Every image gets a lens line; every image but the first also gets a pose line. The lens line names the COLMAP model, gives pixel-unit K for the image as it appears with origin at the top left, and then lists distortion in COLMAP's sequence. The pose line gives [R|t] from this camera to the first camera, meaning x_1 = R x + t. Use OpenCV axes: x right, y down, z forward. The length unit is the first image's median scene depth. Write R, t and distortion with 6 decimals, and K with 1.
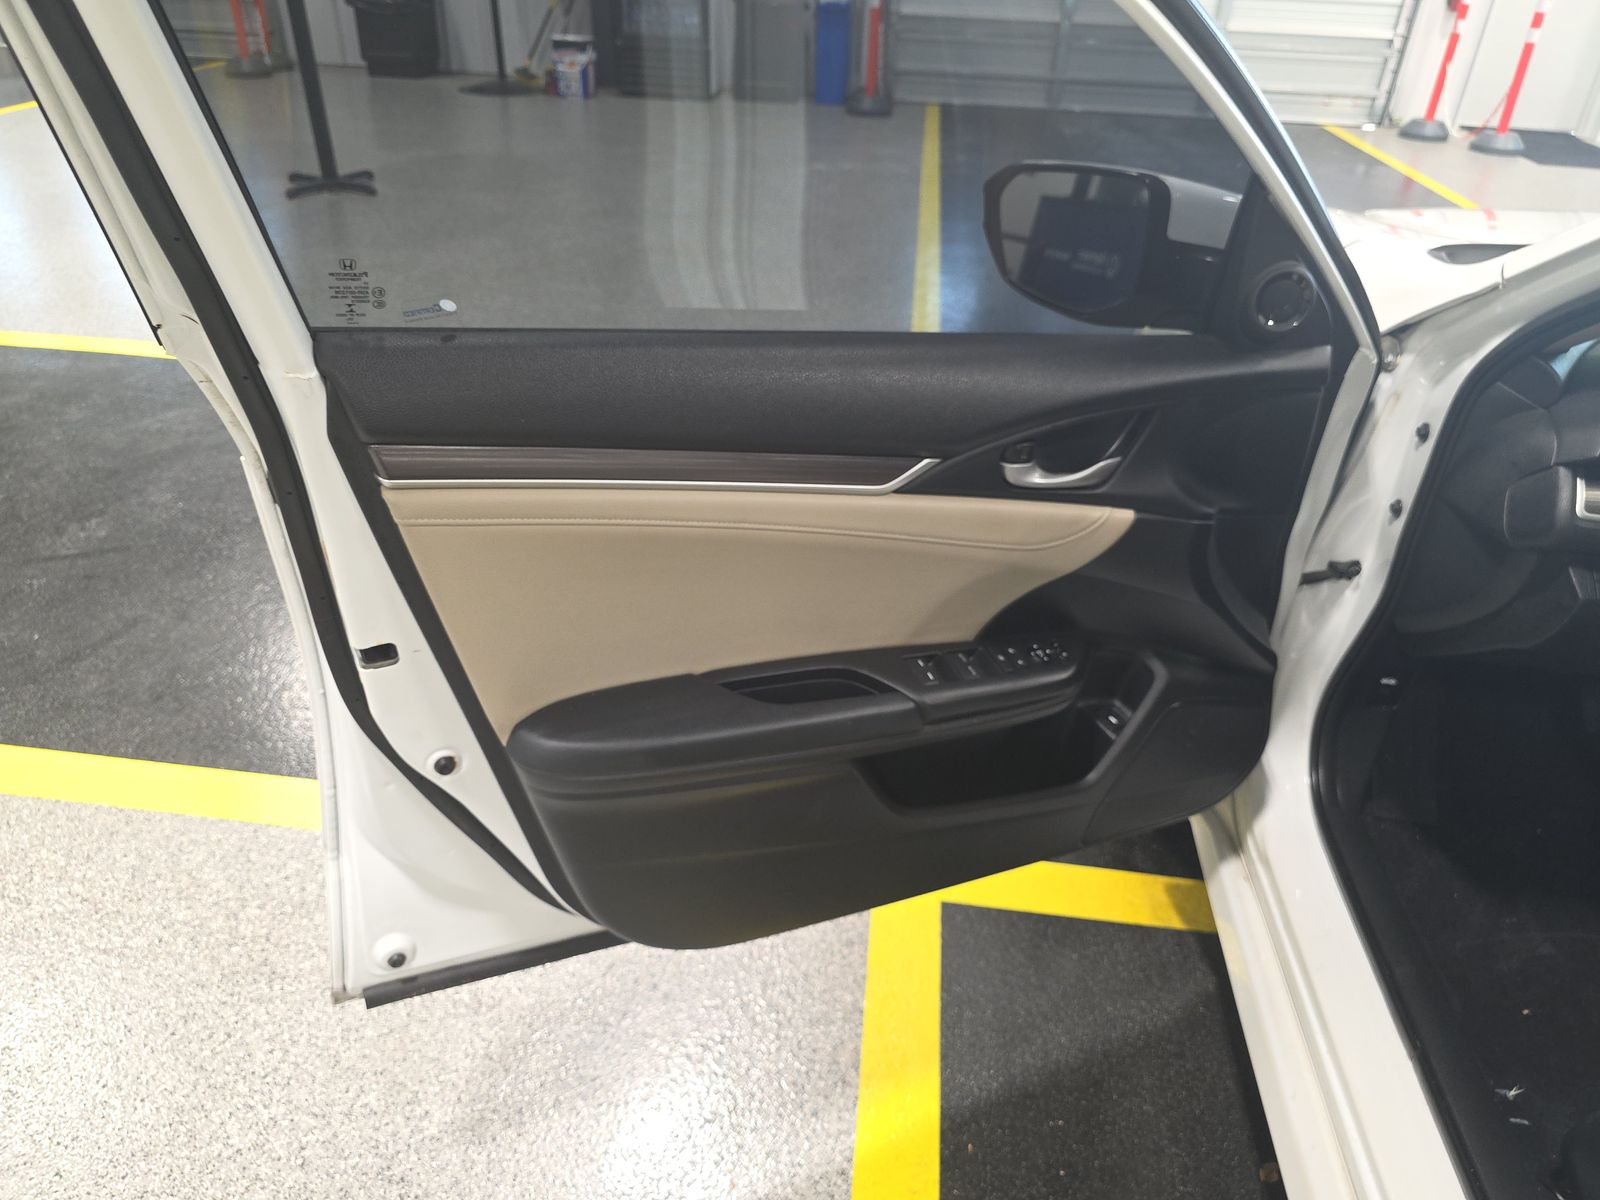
lens RADIAL K [[1072.2, 0, 803.7], [0, 1072.2, 596.2], [0, 0, 1]] dist [0.040666, -0.036942]
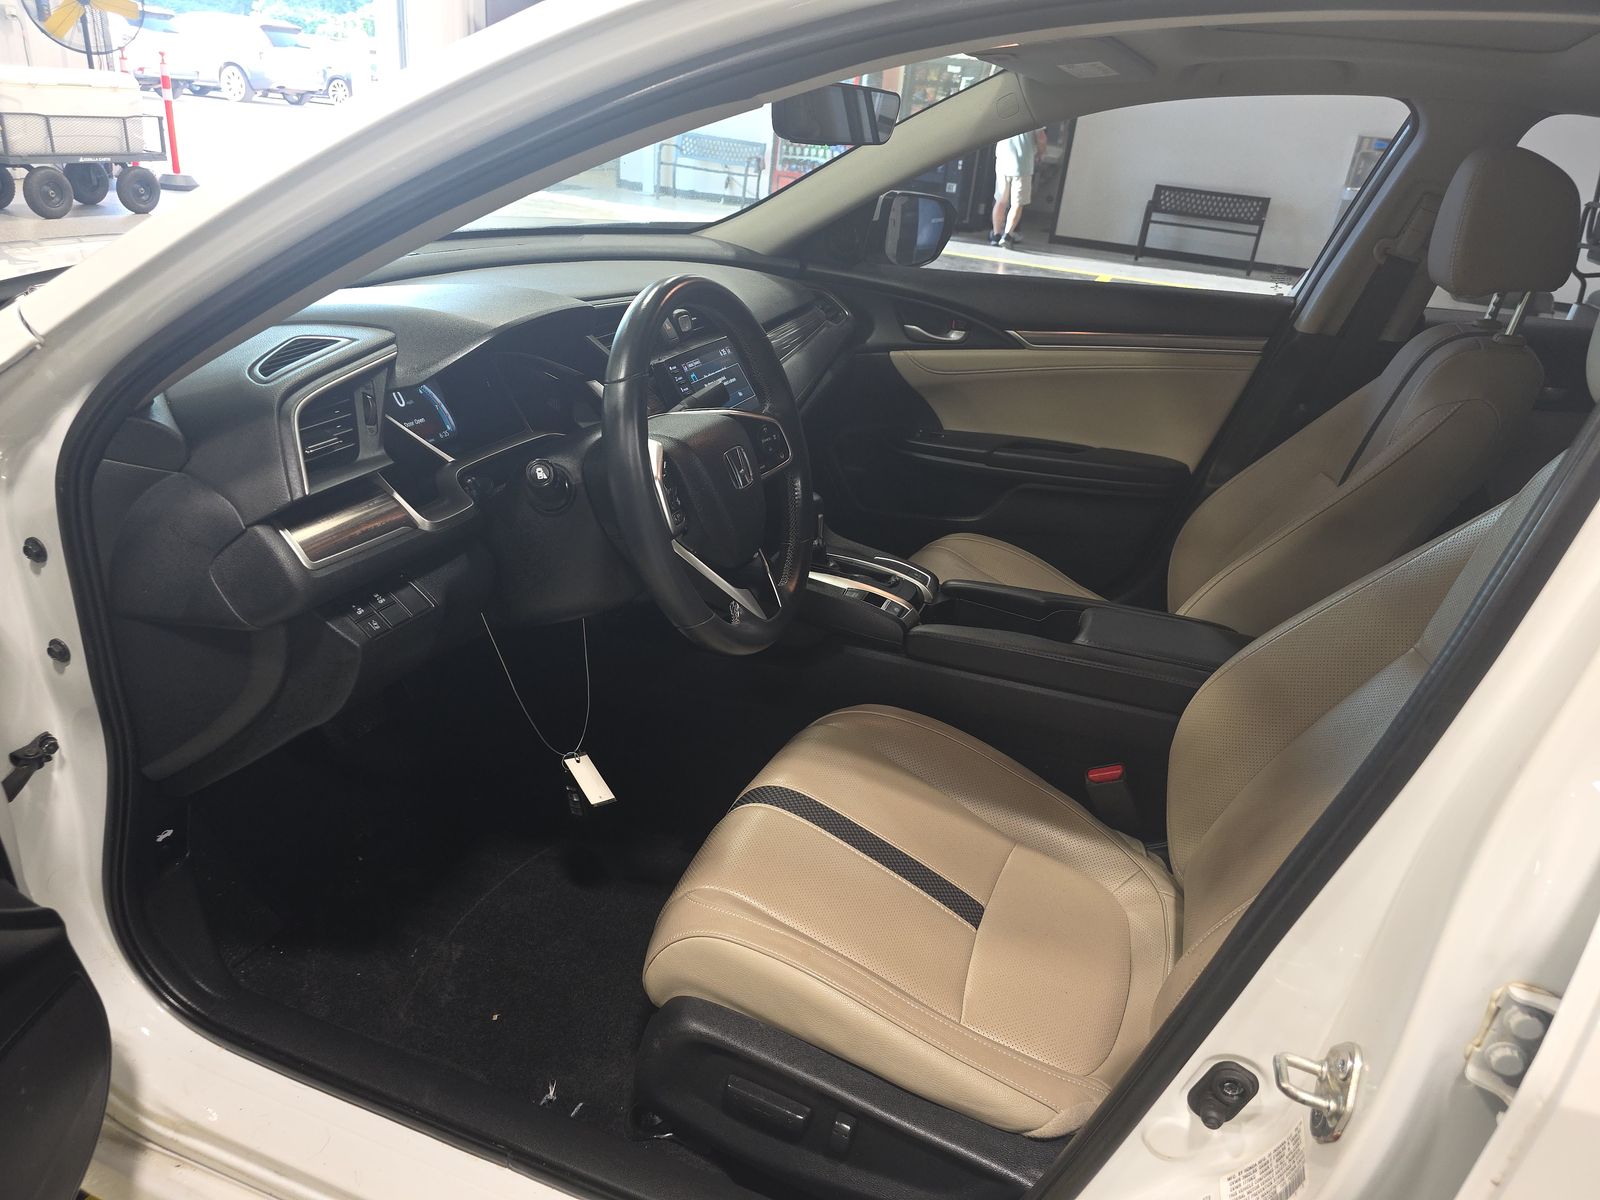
lens RADIAL K [[1072.2, 0, 803.7], [0, 1072.2, 596.2], [0, 0, 1]] dist [0.040666, -0.036942]
pose [[0.232836, -0.418233, 0.877991, 0.029075], [0.443601, 0.849088, 0.286825, -0.100311], [-0.865451, 0.322694, 0.383226, 0.260069]]
